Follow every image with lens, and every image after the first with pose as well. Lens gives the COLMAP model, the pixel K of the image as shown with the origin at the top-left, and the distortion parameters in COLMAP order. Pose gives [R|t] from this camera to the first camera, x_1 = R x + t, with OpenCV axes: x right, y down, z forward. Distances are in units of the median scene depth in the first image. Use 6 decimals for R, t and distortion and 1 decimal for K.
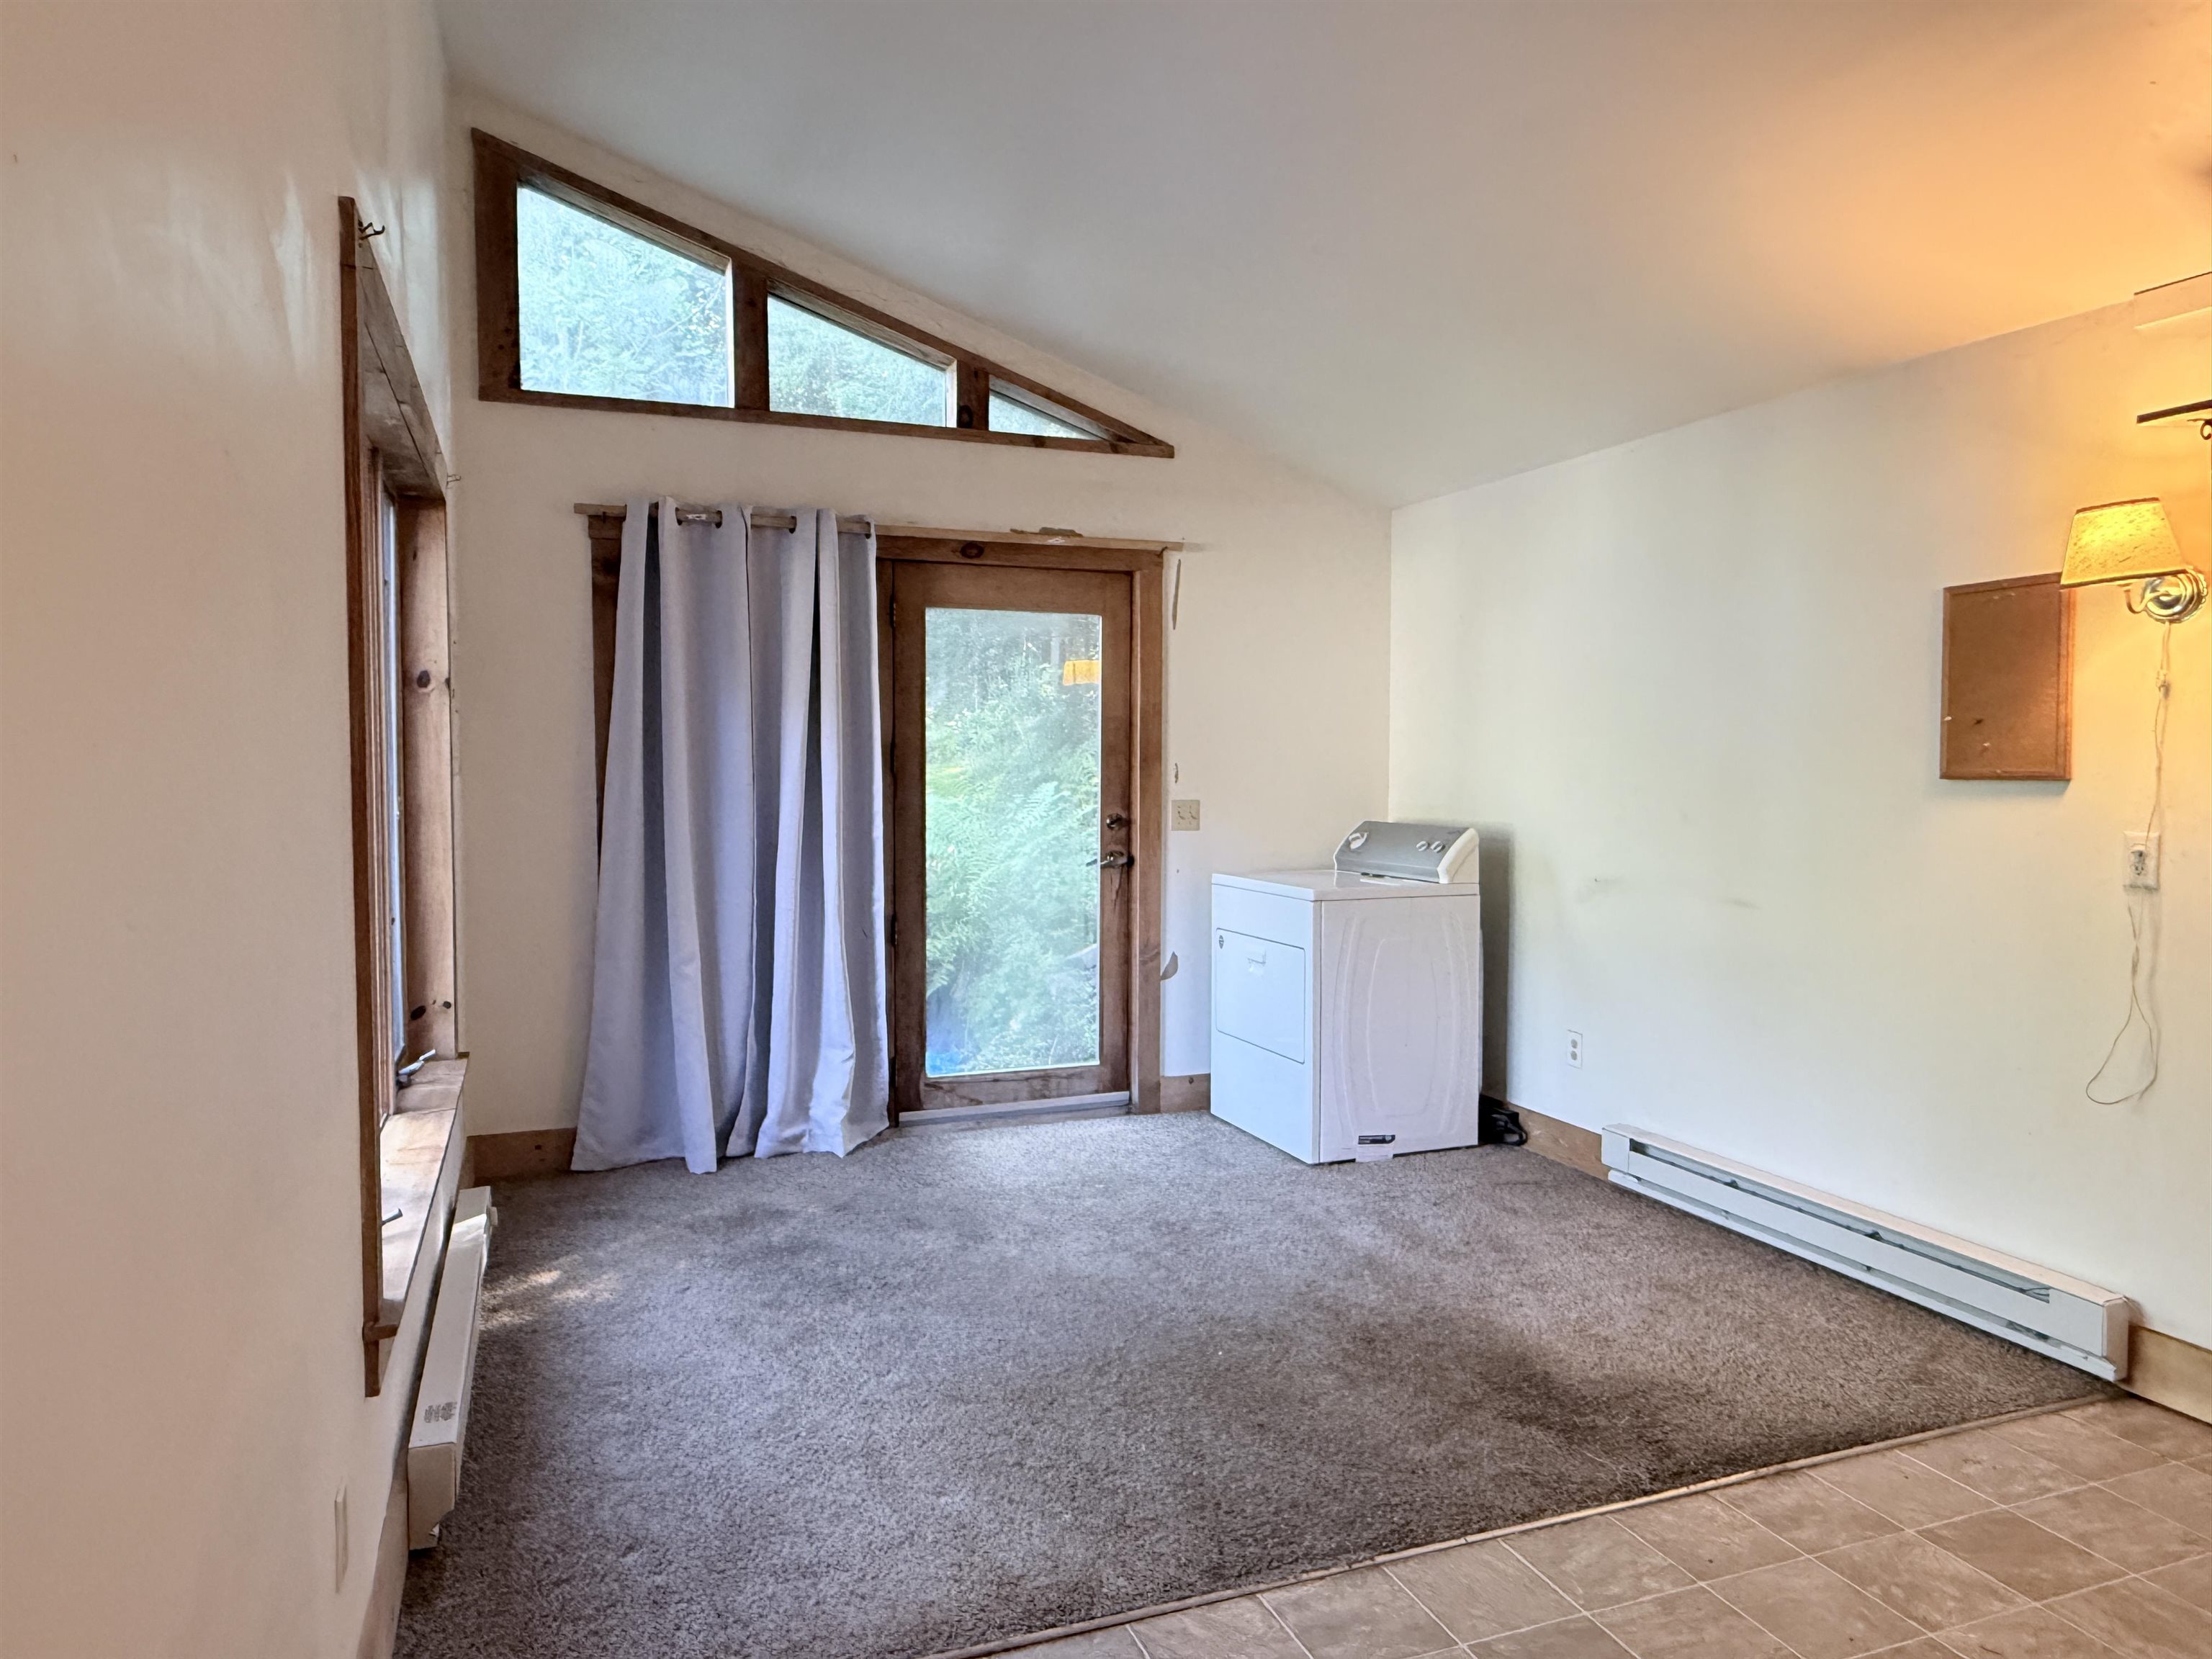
lens RADIAL K [[1424.8, 0, 1106.0], [0, 1424.8, 829.5], [0, 0, 1]] dist [0.002003, -0.001794]
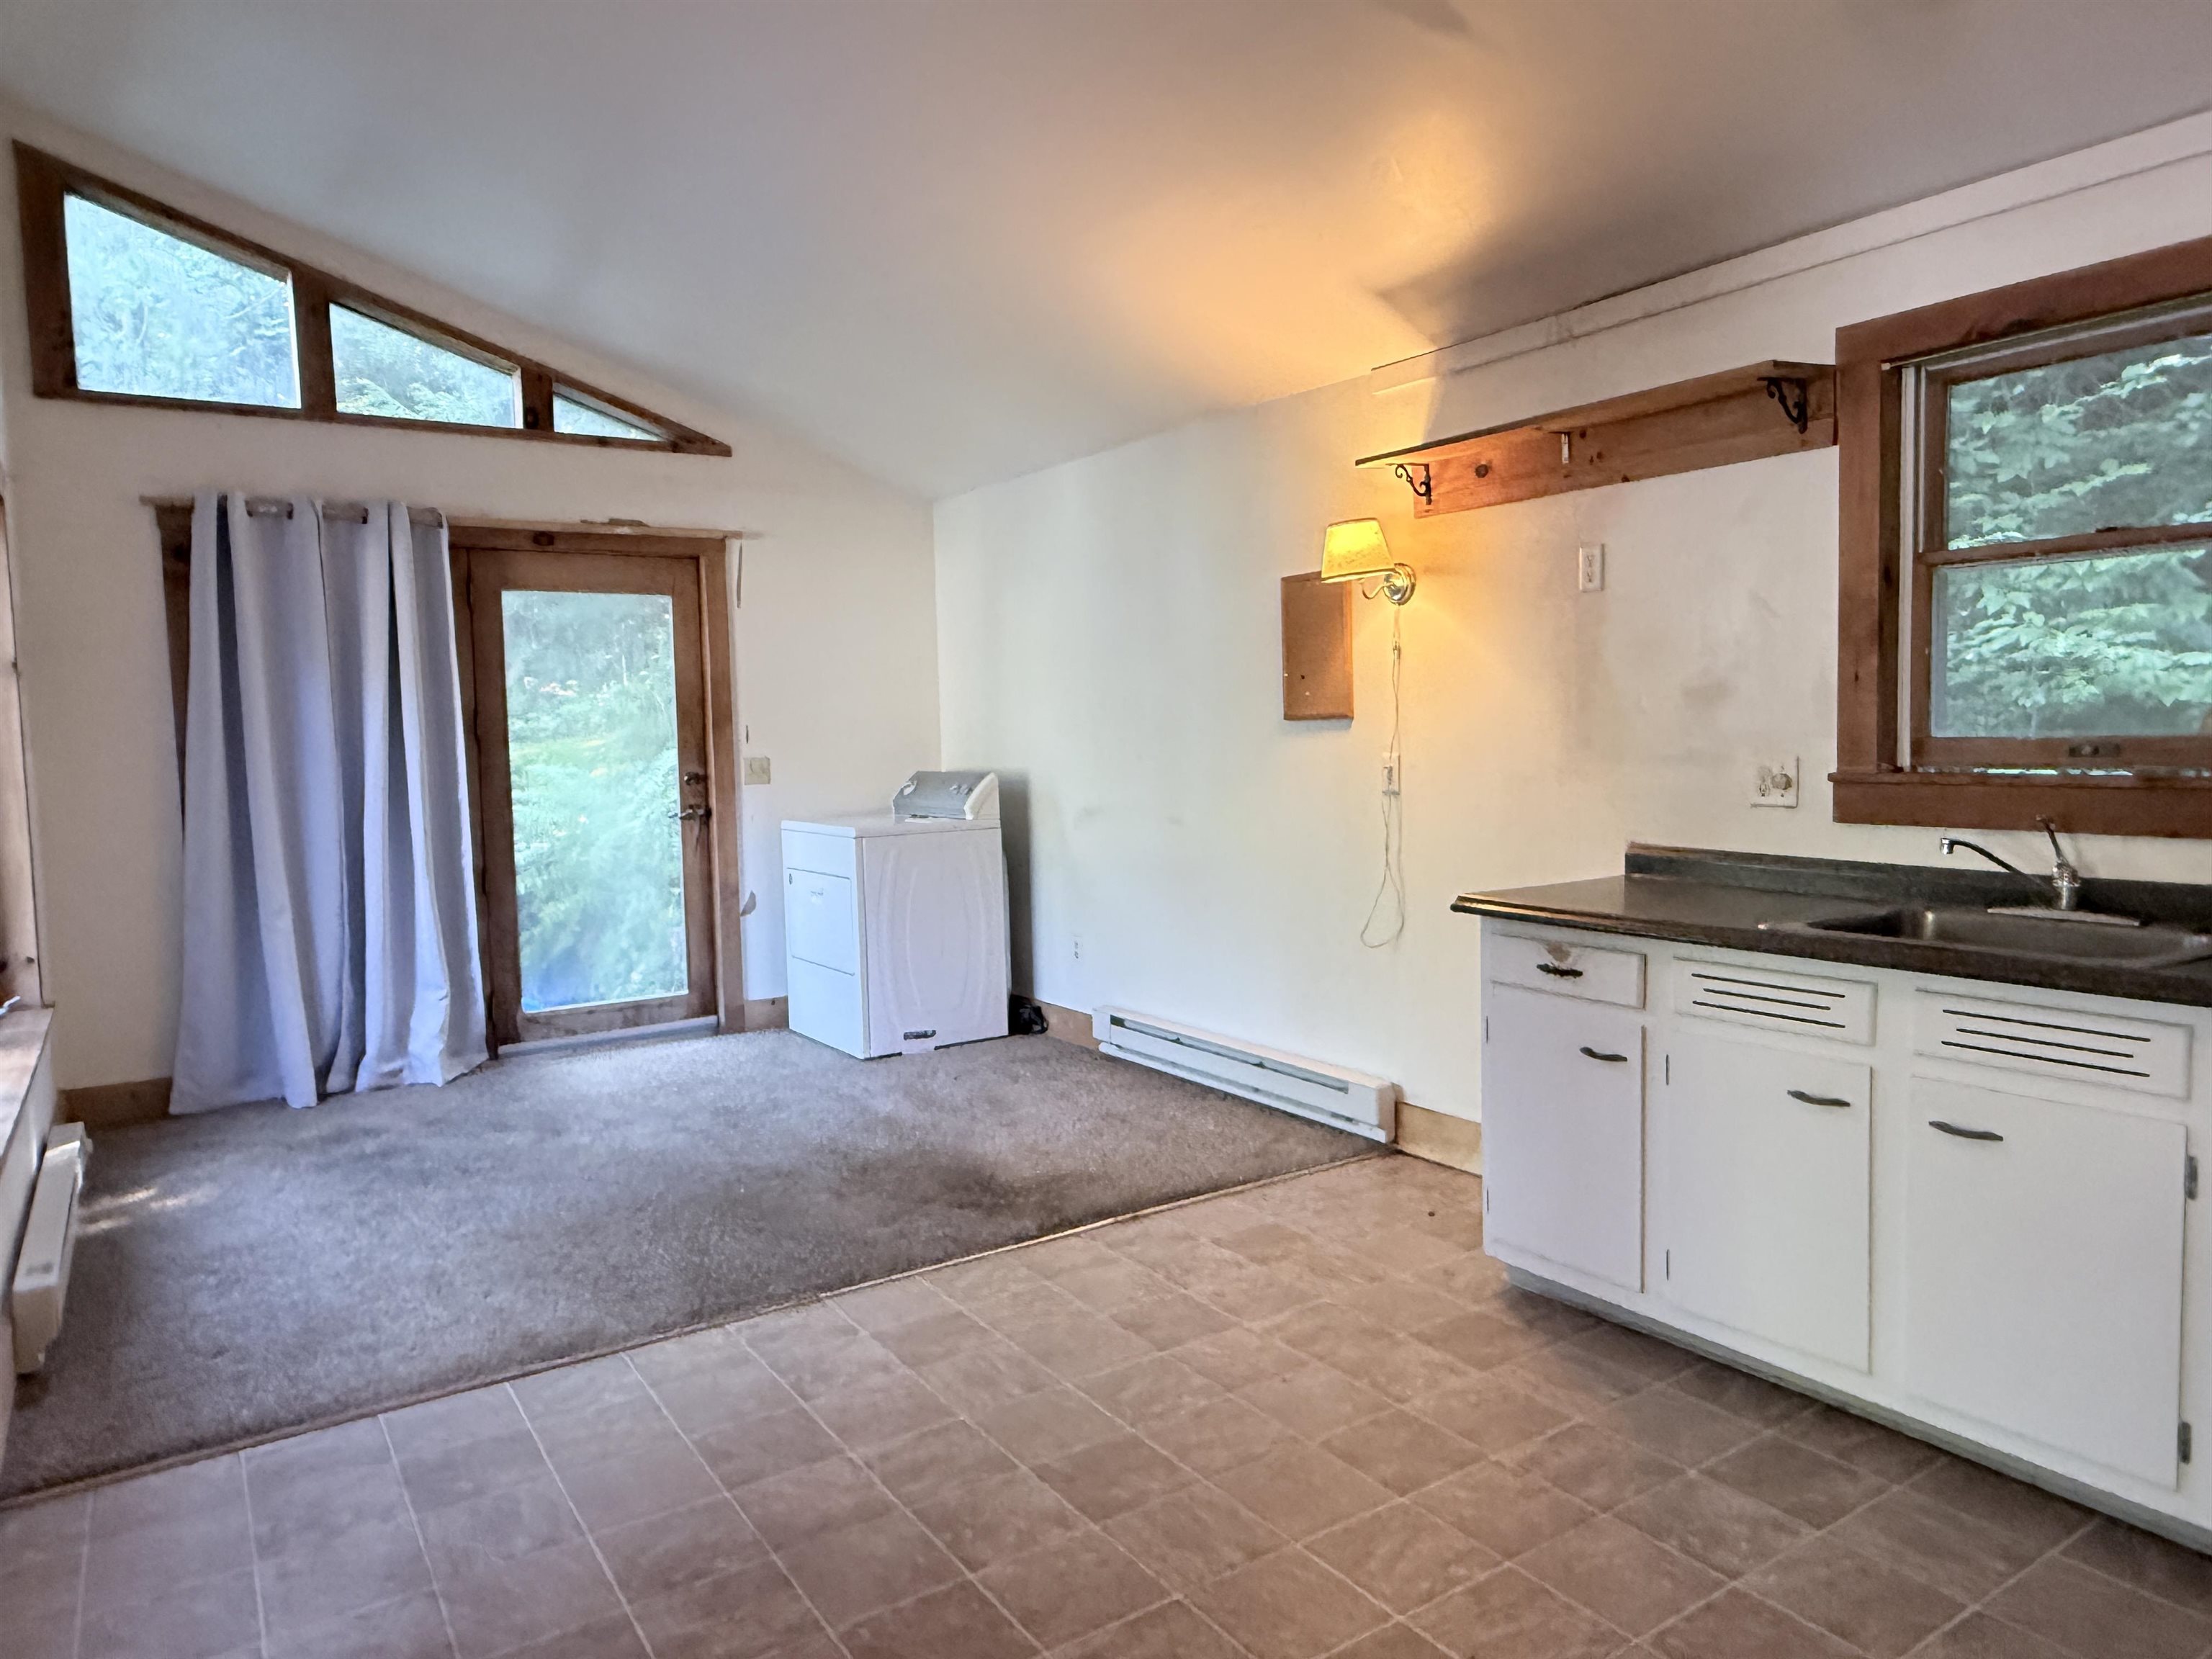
lens RADIAL K [[1424.8, 0, 1106.0], [0, 1424.8, 829.5], [0, 0, 1]] dist [0.002003, -0.001794]
pose [[0.975960, -0.040260, 0.214198, 0.100548], [0.035507, 0.999031, 0.025993, 0.020889], [-0.215037, -0.017763, 0.976444, -0.216629]]
